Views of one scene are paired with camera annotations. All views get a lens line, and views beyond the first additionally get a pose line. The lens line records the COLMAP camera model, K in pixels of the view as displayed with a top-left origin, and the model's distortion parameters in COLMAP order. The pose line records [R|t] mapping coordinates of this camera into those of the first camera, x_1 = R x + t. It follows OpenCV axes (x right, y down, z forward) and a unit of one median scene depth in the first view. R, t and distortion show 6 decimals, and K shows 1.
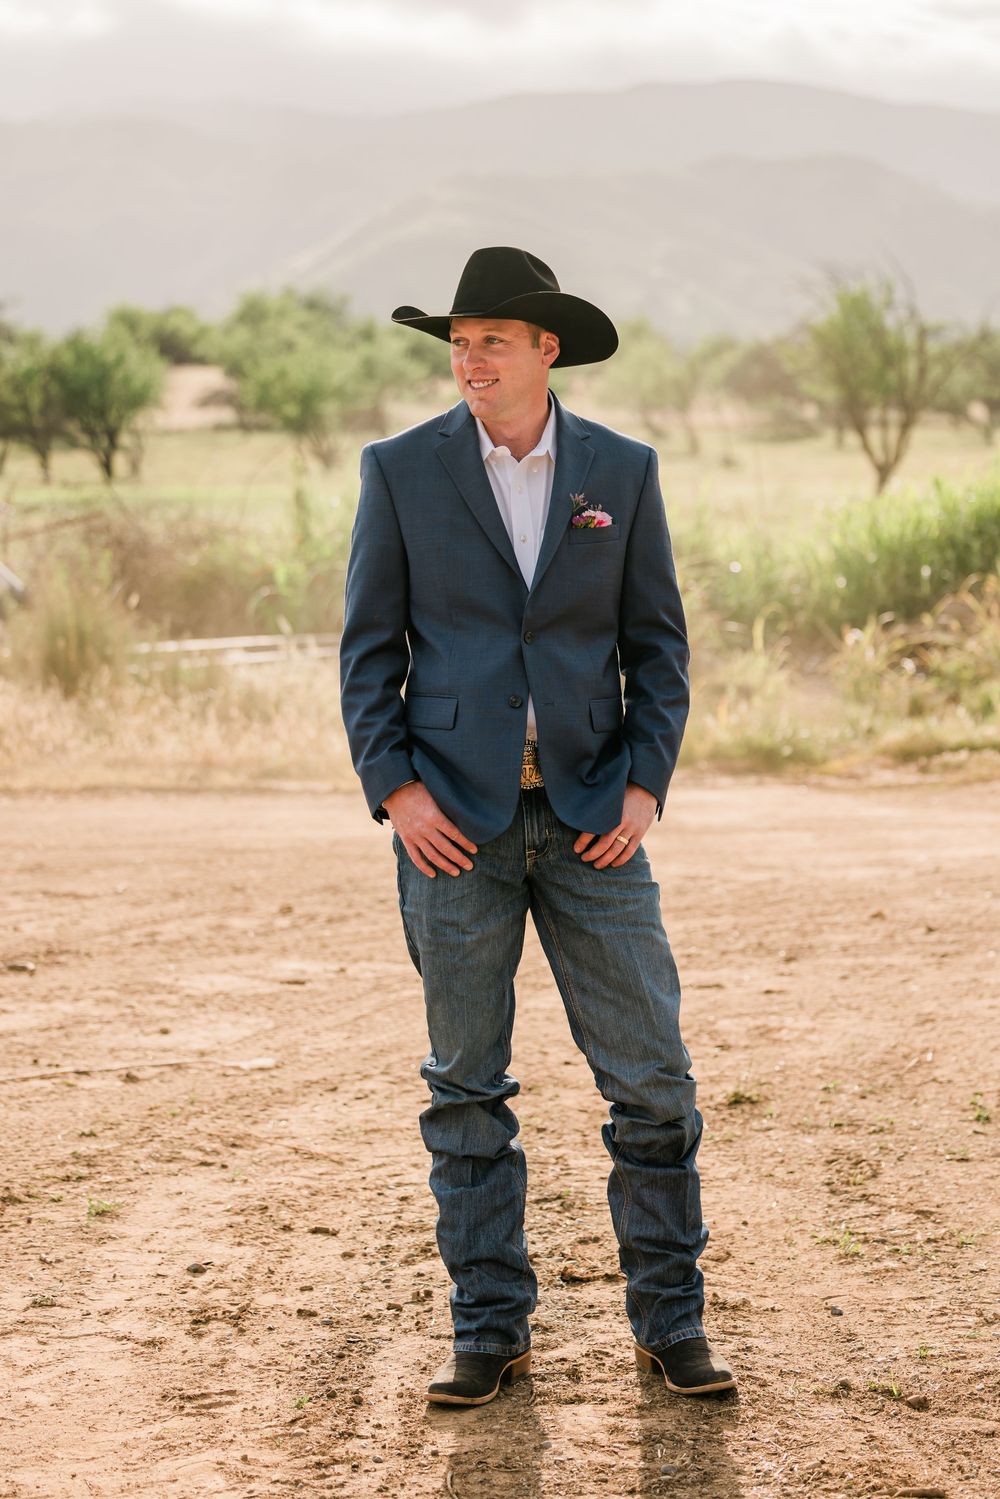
lens RADIAL K [[3796.1, 0, 497.7], [0, 3796.1, 749.8], [0, 0, 1]] dist [-0.036021, 0.000000]
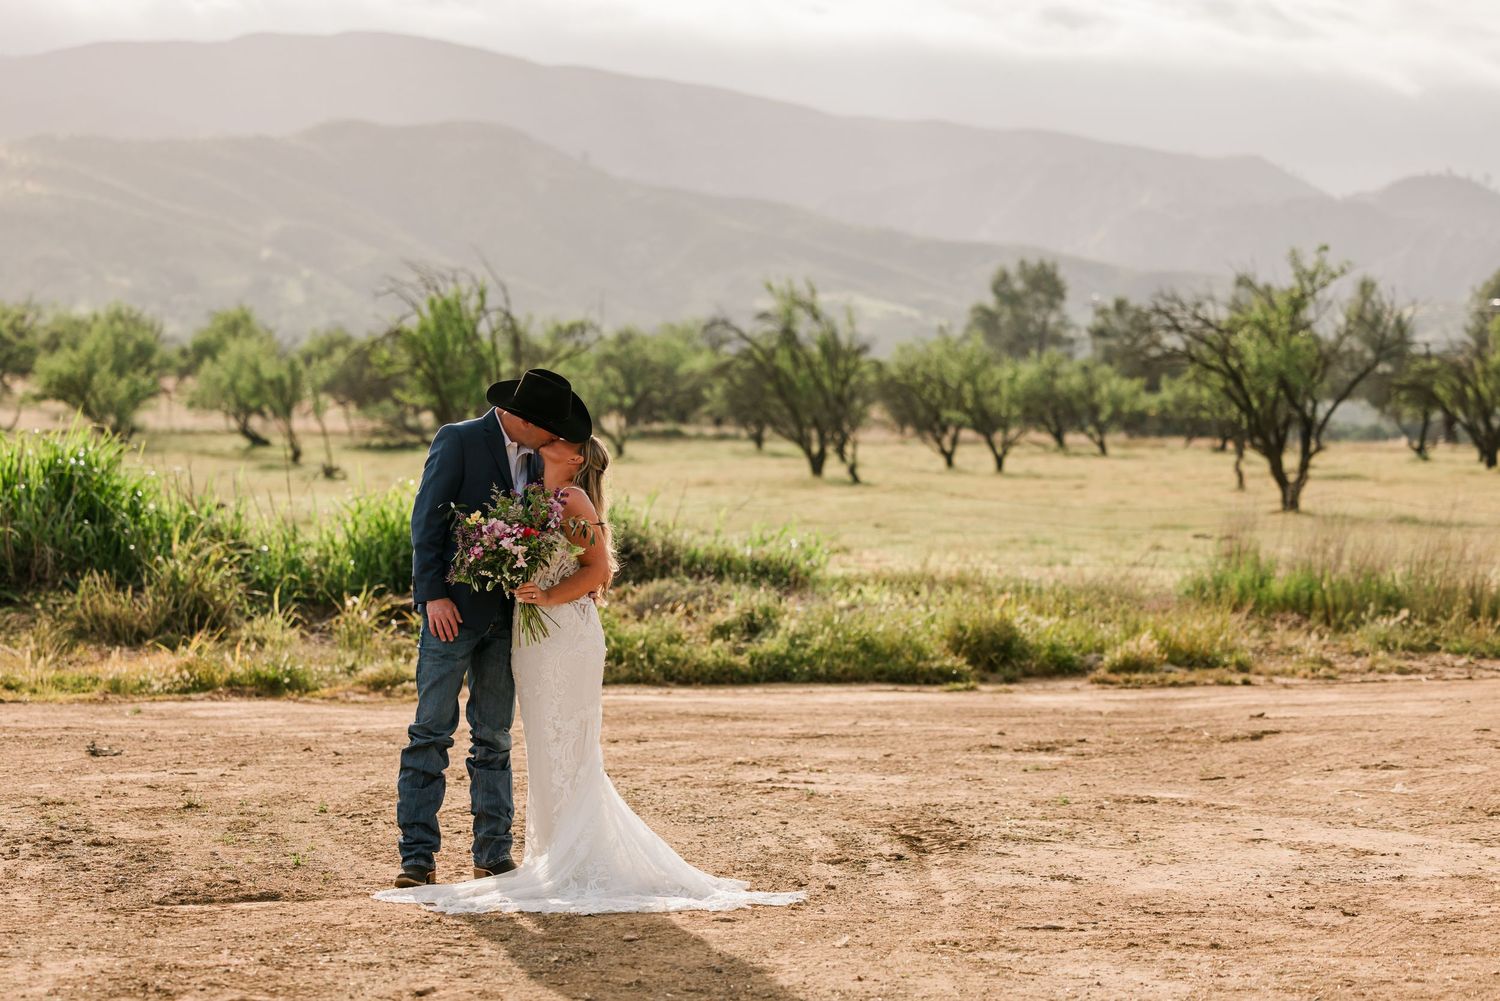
lens RADIAL K [[4421.4, 0, 754.8], [0, 4421.4, 503.9], [0, 0, 1]] dist [-0.076308, 0.000000]
pose [[0.988309, 0.014586, 0.151767, 0.003543], [-0.004023, 0.997562, -0.069671, 0.039479], [-0.152413, 0.068246, 0.985958, -0.463208]]
